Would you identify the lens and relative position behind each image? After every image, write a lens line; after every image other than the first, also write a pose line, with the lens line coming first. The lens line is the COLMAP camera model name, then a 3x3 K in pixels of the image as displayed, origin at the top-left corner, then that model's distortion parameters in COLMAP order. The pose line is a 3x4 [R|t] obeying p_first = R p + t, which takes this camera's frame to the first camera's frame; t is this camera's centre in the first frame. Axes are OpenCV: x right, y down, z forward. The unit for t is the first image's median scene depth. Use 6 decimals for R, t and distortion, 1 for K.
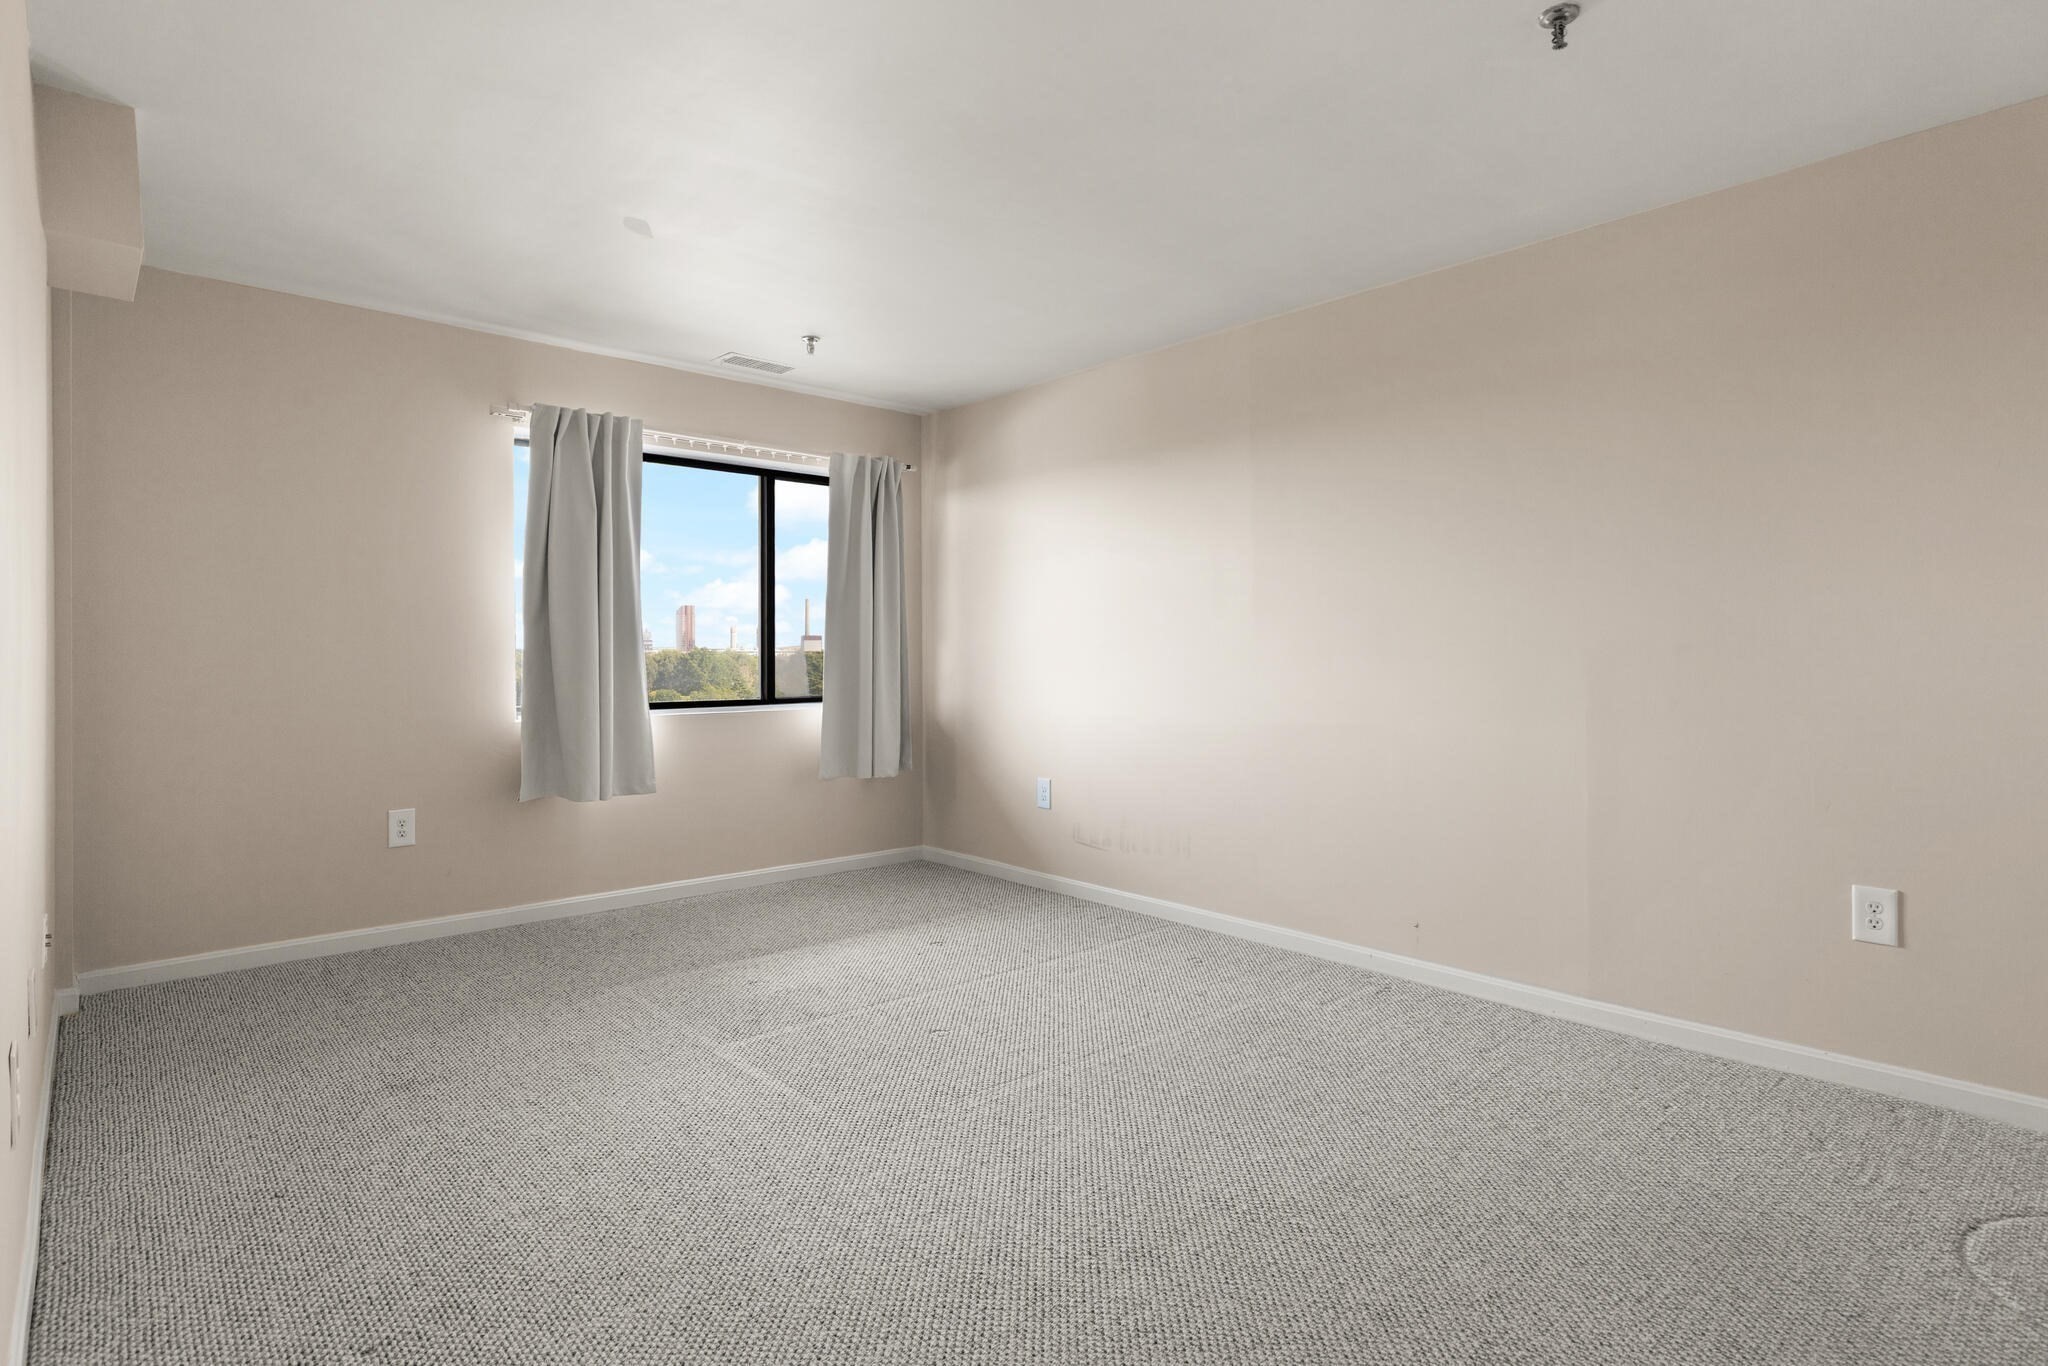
lens RADIAL K [[1012.7, 0, 1023.2], [0, 1012.7, 664.7], [0, 0, 1]] dist [0.002193, -0.000709]
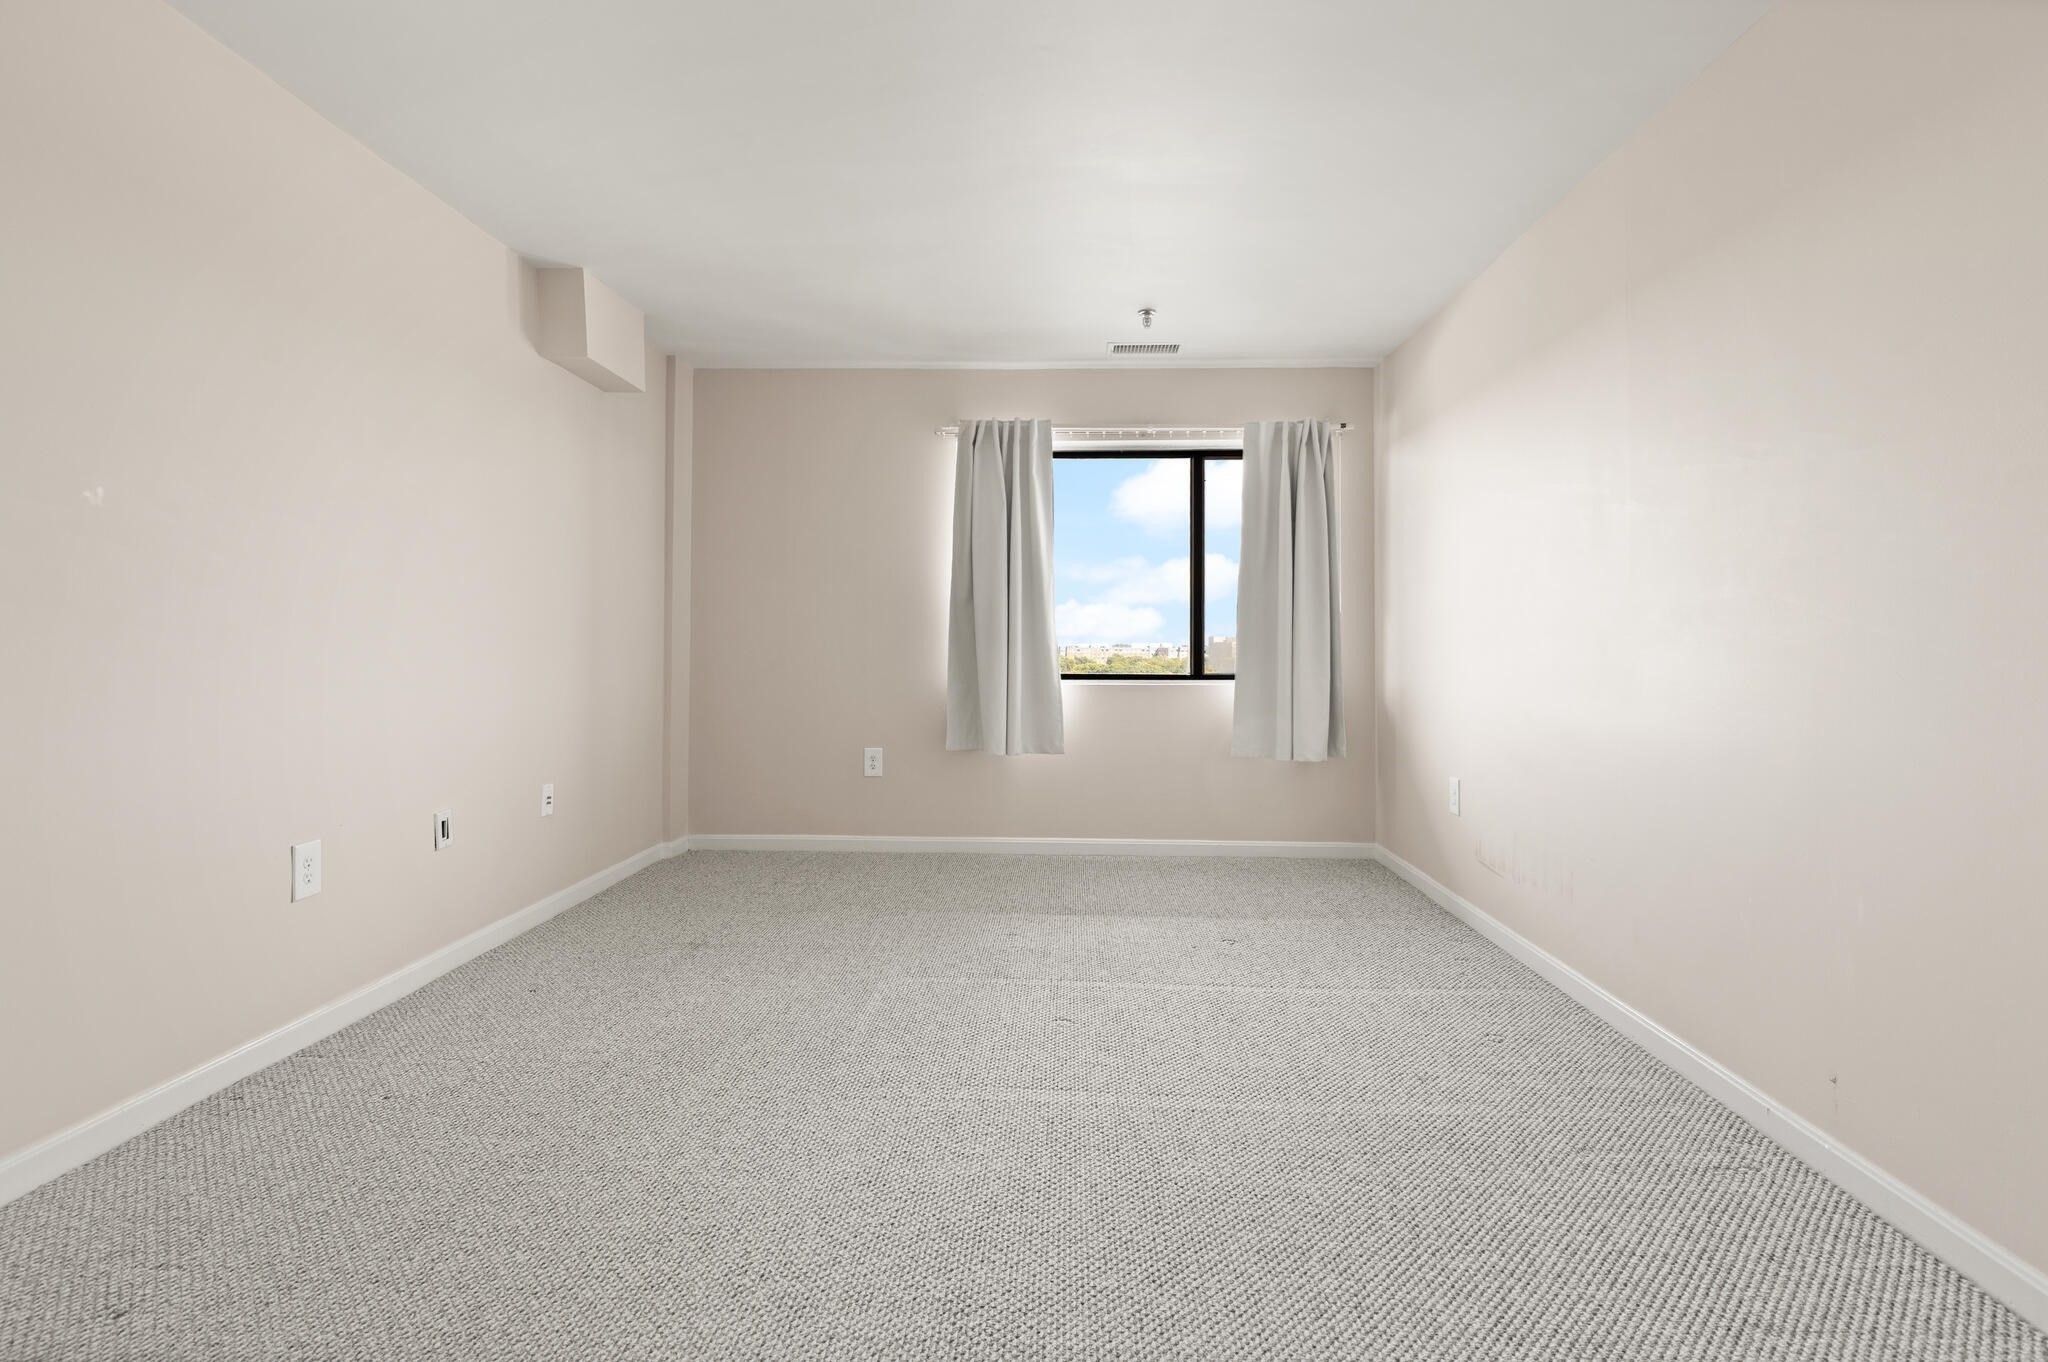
lens RADIAL K [[937.1, 0, 1004.6], [0, 937.1, 664.6], [0, 0, 1]] dist [0.004114, 0.000035]
pose [[0.731074, 0.021558, -0.681958, 0.291792], [-0.010066, 0.999733, 0.020812, 0.006967], [0.682224, -0.008351, 0.731095, 0.202301]]
